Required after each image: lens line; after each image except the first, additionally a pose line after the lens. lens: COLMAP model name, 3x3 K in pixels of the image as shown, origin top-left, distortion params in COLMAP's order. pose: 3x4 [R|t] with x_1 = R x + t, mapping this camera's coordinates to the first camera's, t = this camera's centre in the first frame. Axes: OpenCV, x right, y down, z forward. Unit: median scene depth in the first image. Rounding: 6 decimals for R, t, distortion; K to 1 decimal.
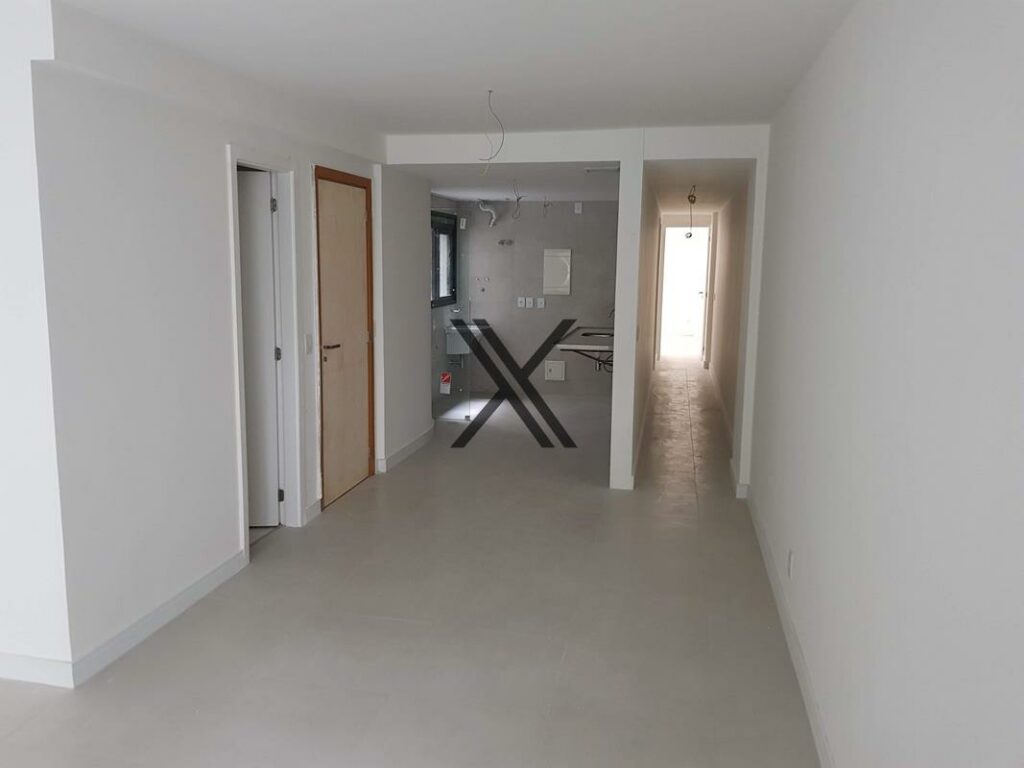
lens RADIAL K [[808.0, 0, 510.9], [0, 808.0, 384.8], [0, 0, 1]] dist [-0.004302, -0.001119]
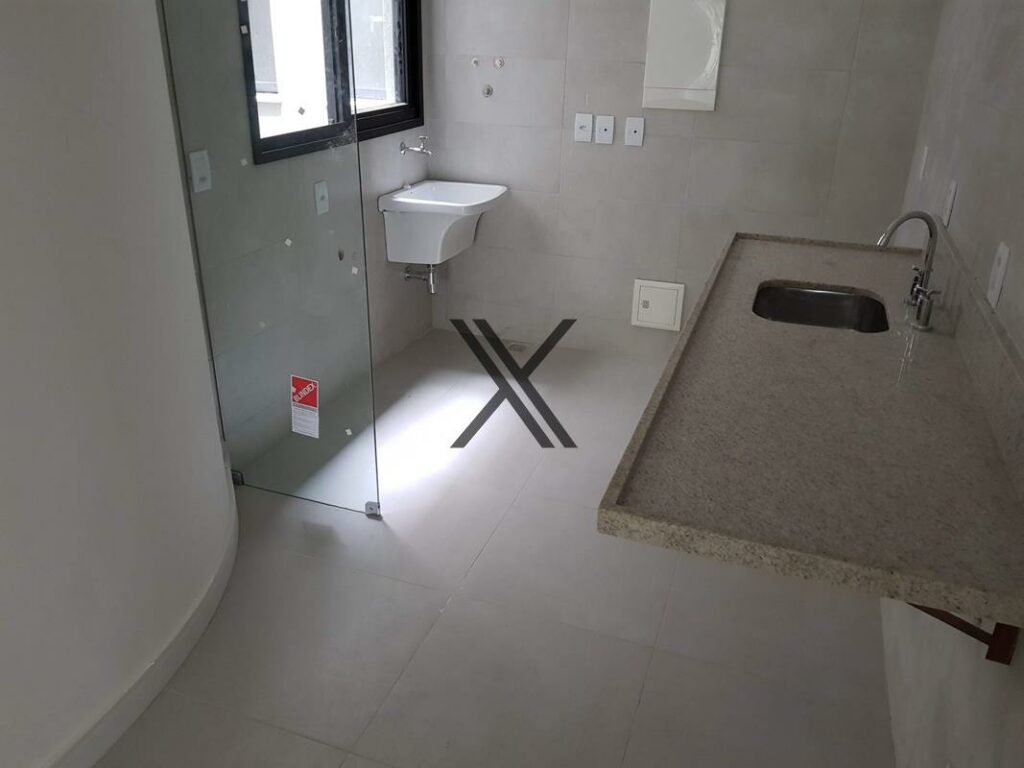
lens RADIAL K [[808.0, 0, 512.7], [0, 808.0, 381.6], [0, 0, 1]] dist [-0.004302, -0.001119]
pose [[0.988895, 0.068256, -0.132015, 0.038955], [-0.030616, 0.962802, 0.268469, -0.088033], [0.145429, -0.261445, 0.954199, 0.594668]]
